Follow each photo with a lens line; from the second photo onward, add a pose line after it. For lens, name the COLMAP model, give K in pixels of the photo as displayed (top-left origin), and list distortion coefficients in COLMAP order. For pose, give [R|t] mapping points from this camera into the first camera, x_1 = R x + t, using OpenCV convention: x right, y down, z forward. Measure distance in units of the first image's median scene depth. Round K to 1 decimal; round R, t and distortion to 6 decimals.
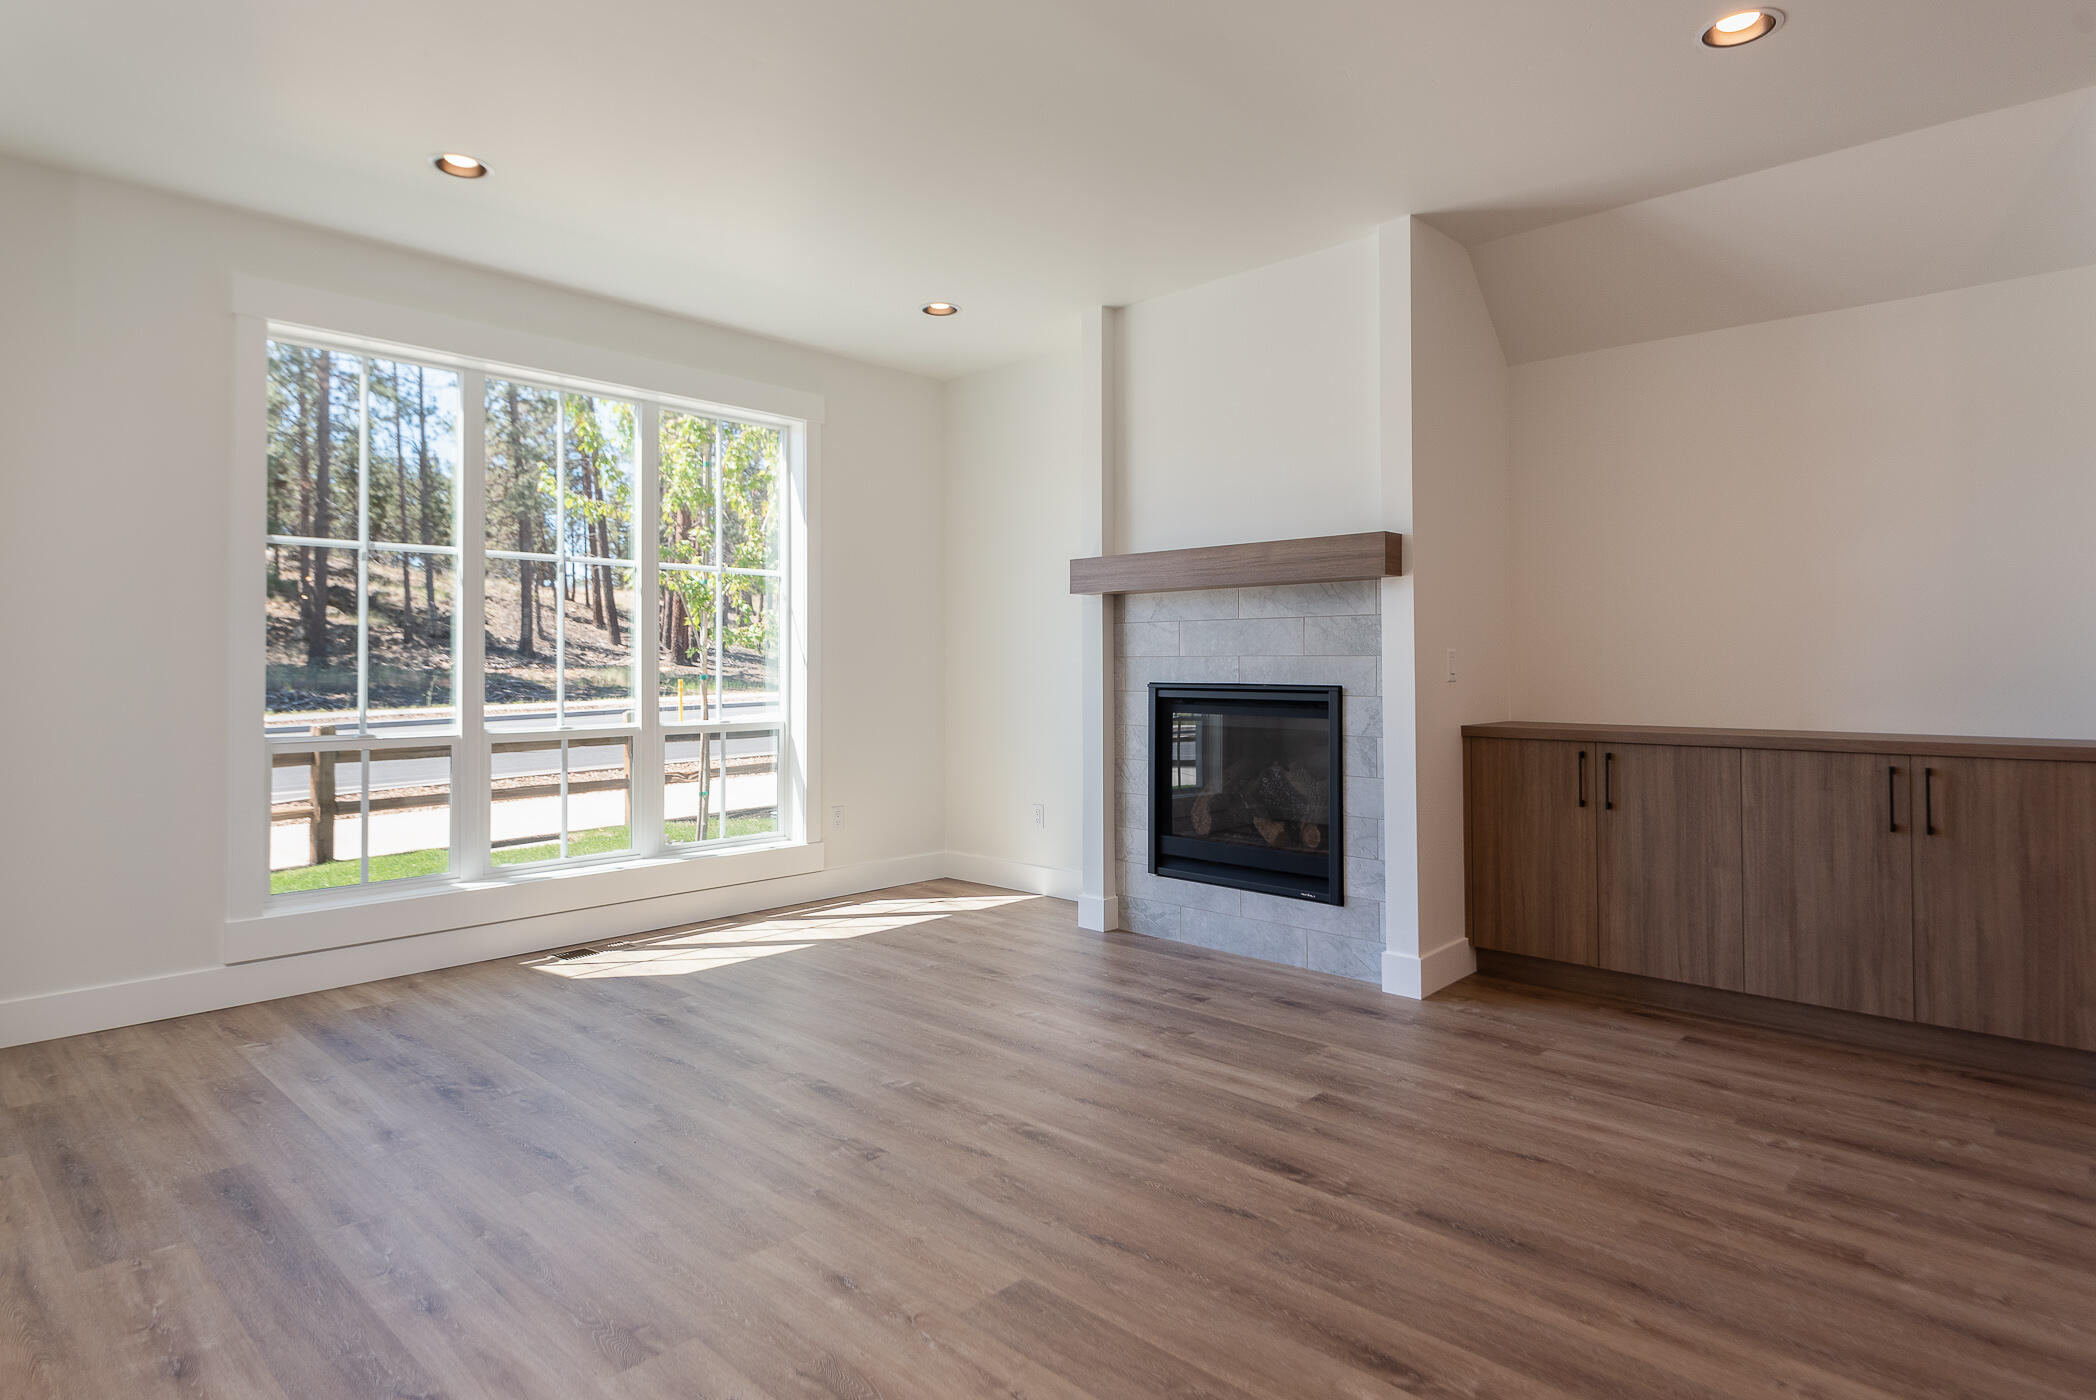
lens RADIAL K [[1133.3, 0, 1047.2], [0, 1133.3, 666.3], [0, 0, 1]] dist [0.034331, -0.024821]
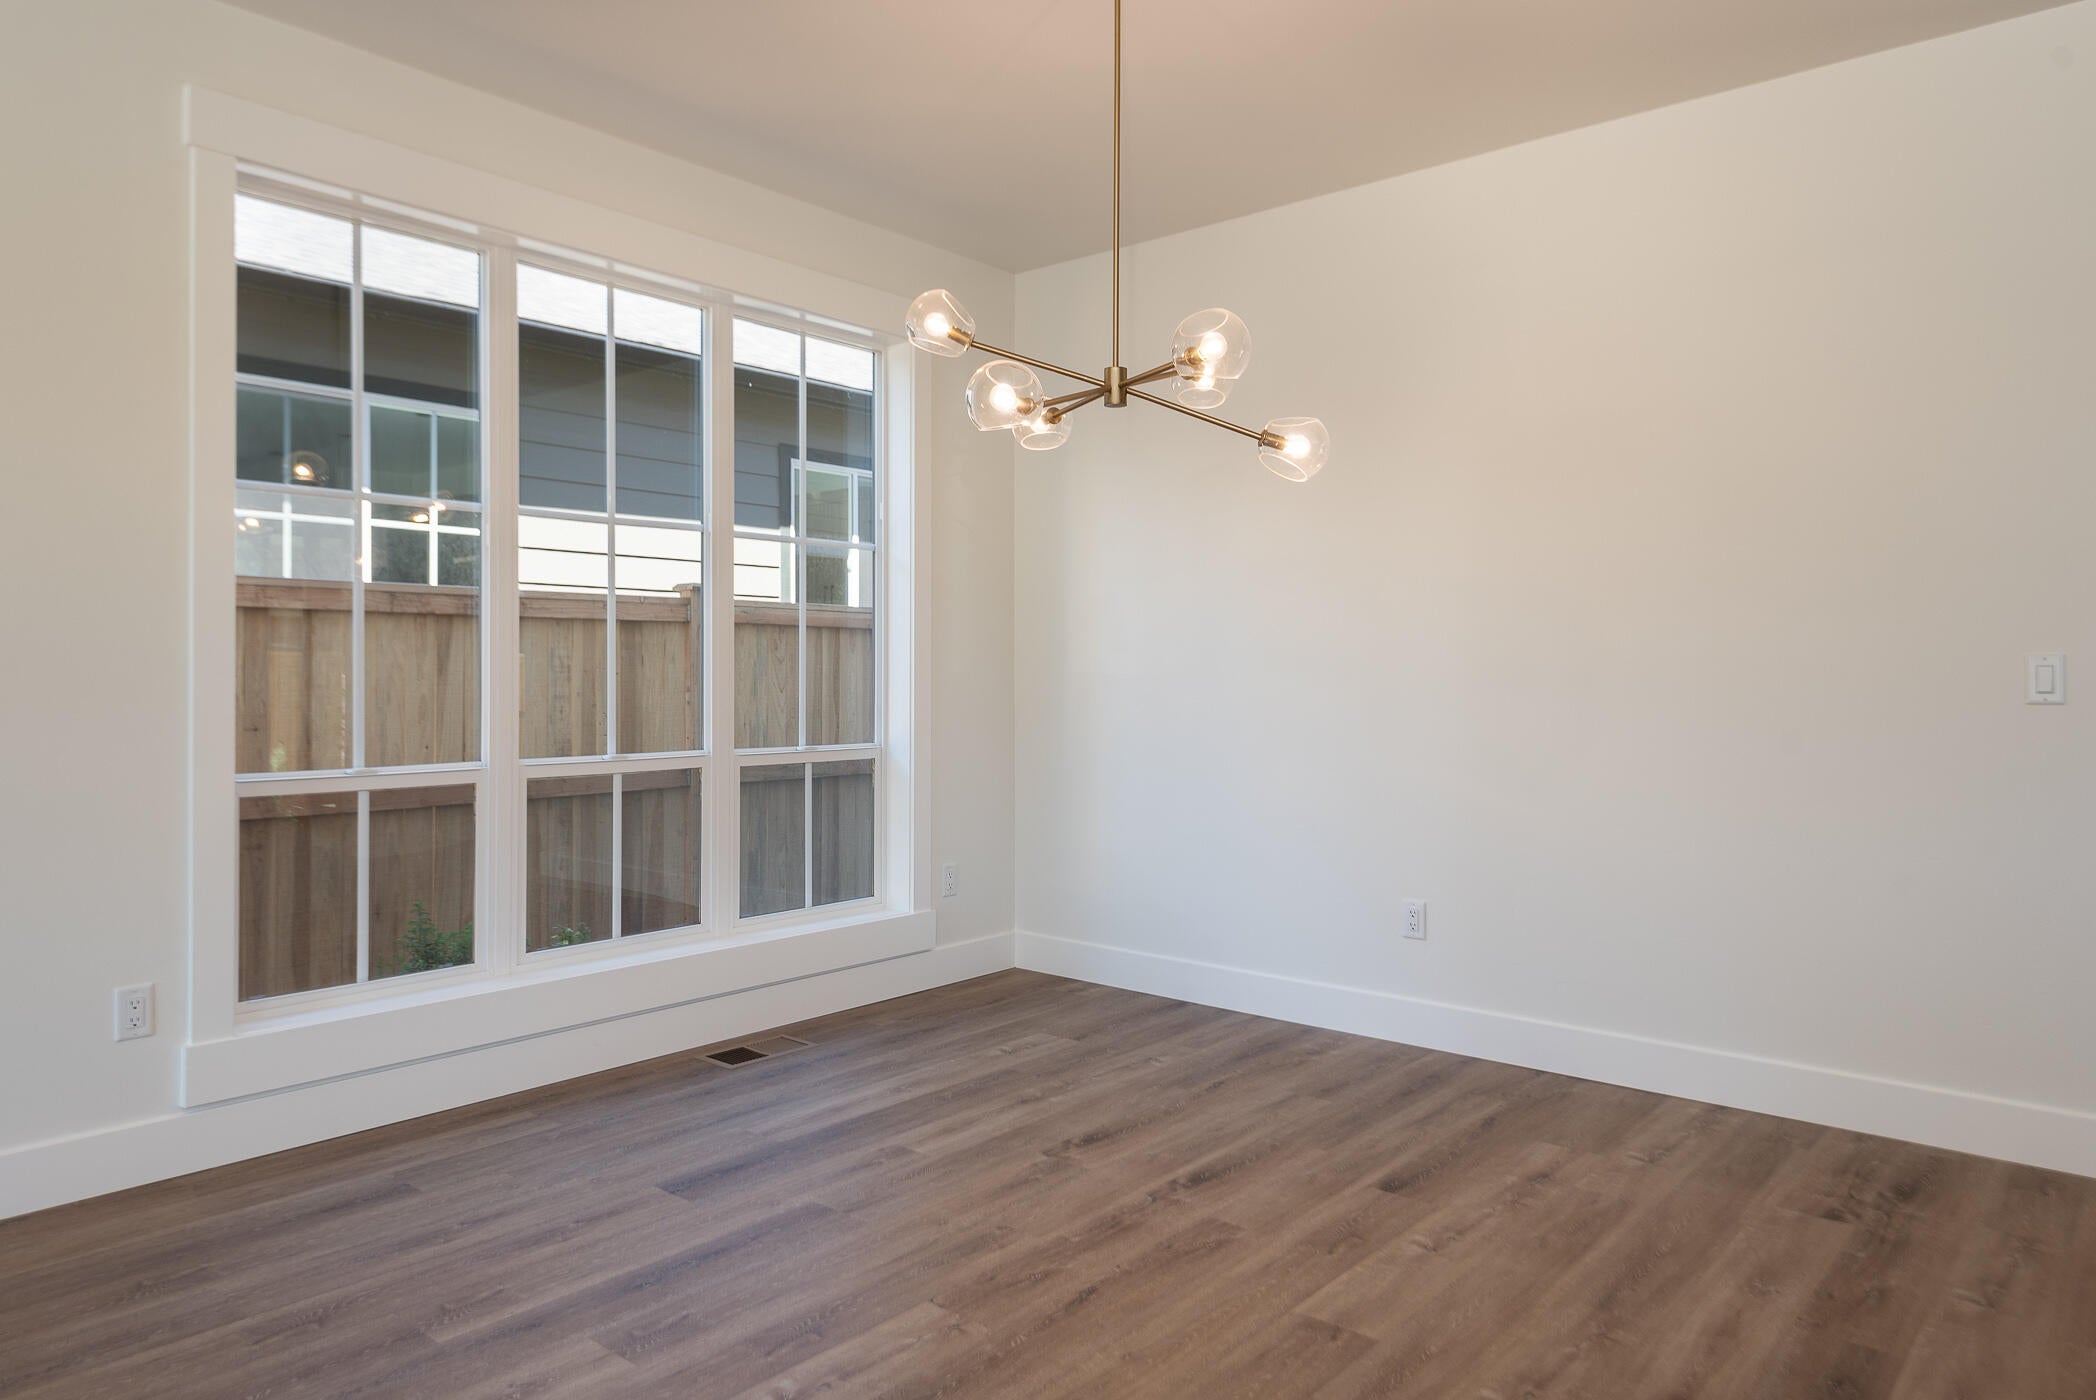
lens RADIAL K [[1345.3, 0, 1004.3], [0, 1345.3, 665.6], [0, 0, 1]] dist [0.020580, -0.004123]
pose [[-0.031520, 0.006122, 0.999484, -1.101804], [0.001491, 0.999980, -0.006078, -0.008645], [-0.999502, 0.001299, -0.031529, 2.236844]]
